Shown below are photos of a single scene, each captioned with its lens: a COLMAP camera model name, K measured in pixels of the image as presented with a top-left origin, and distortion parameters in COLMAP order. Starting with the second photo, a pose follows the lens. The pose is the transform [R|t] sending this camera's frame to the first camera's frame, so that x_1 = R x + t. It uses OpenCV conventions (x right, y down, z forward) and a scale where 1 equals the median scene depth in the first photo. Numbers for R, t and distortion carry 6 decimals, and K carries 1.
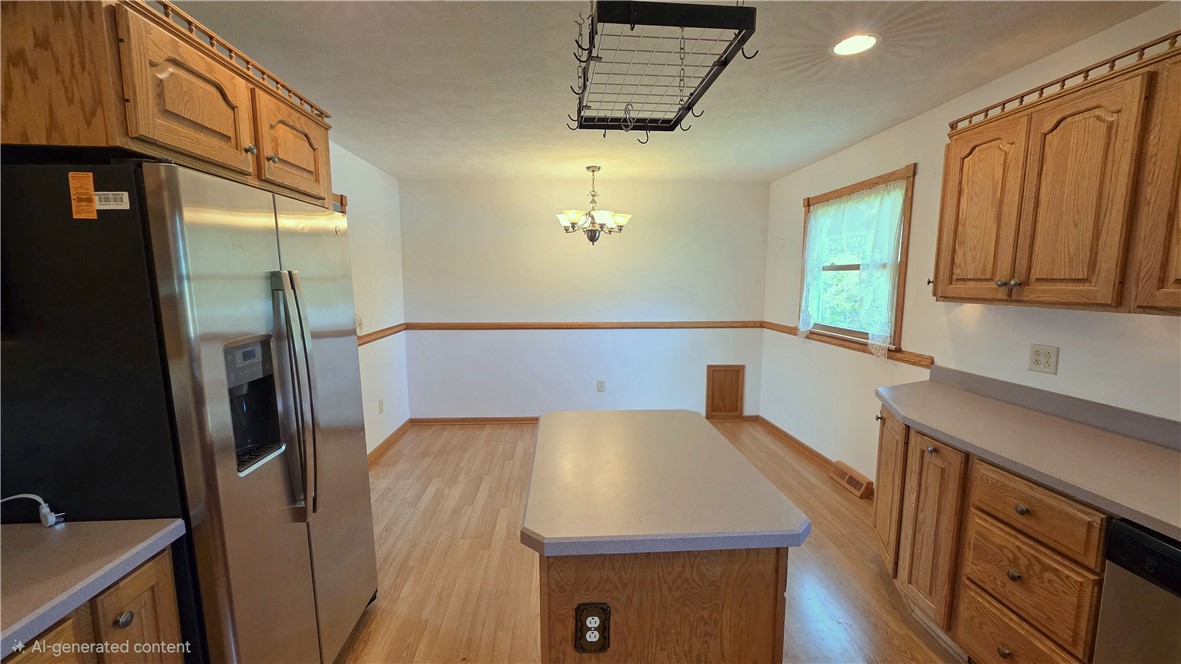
lens RADIAL K [[471.1, 0, 590.6], [0, 471.1, 337.9], [0, 0, 1]] dist [0.000656, 0.000220]
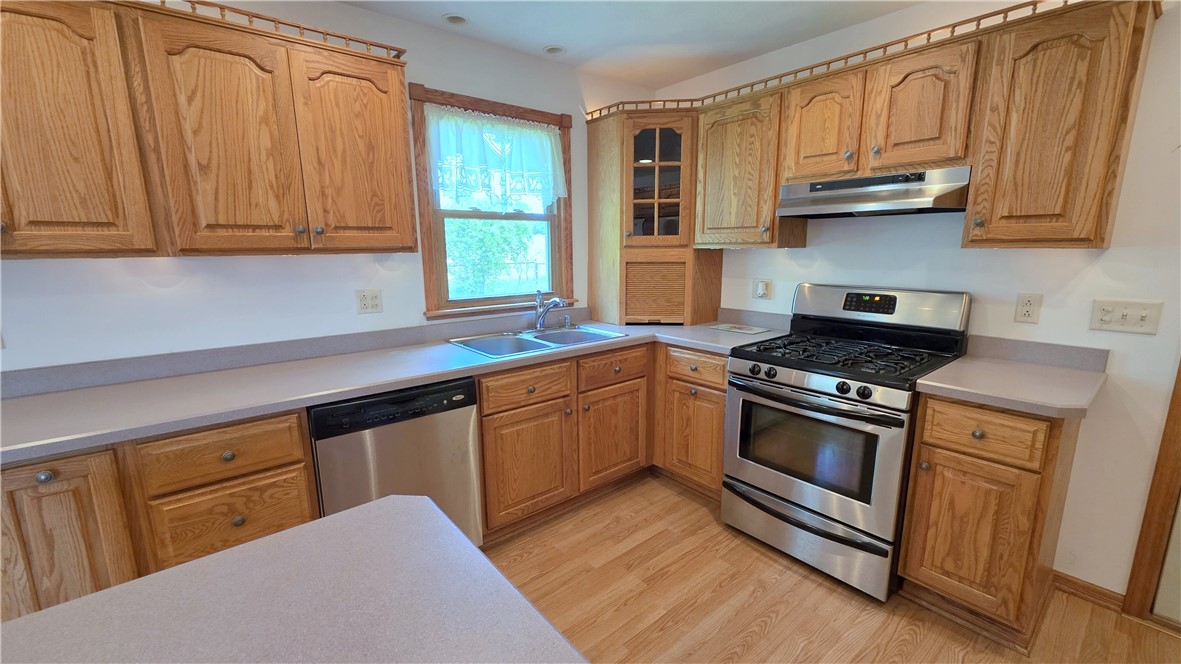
lens RADIAL K [[477.7, 0, 593.2], [0, 477.7, 340.4], [0, 0, 1]] dist [0.000292, -0.000021]
pose [[-0.589791, -0.155033, 0.792535, -0.285596], [0.109876, 0.956867, 0.268947, -0.053340], [-0.800046, 0.245703, -0.547318, 0.827699]]
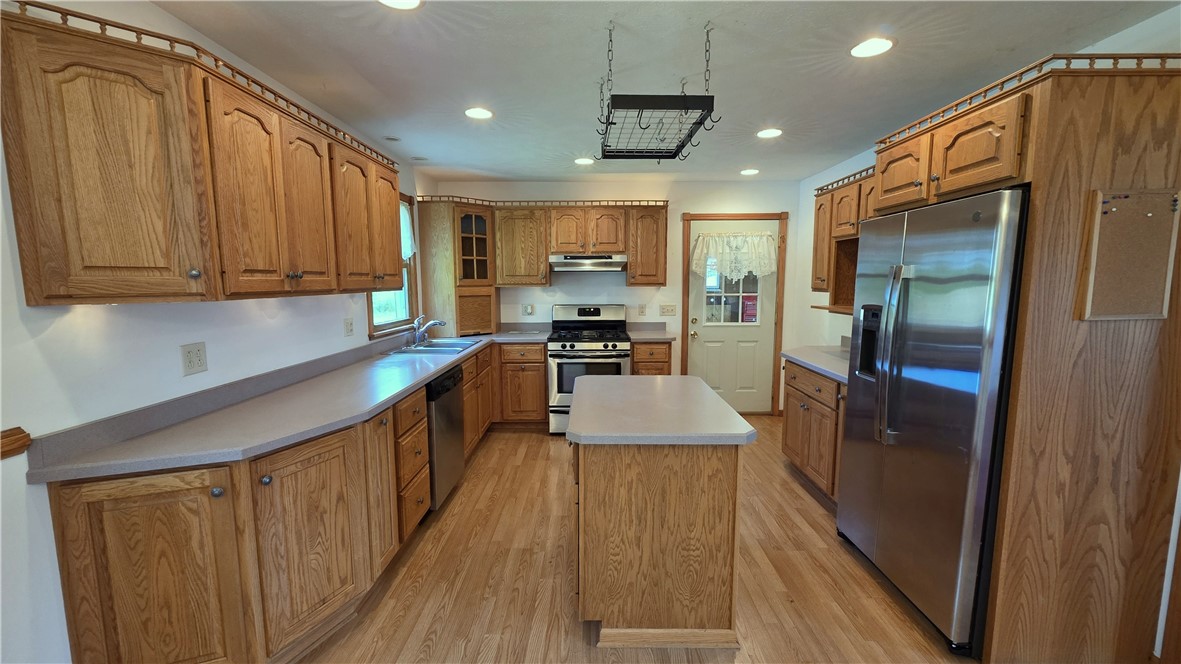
lens RADIAL K [[471.1, 0, 590.6], [0, 471.1, 337.9], [0, 0, 1]] dist [0.000656, 0.000220]
pose [[-0.997169, -0.007854, 0.074781, 0.166523], [0.010868, 0.969031, 0.246698, -0.275626], [-0.074403, 0.246813, -0.966203, 2.371017]]
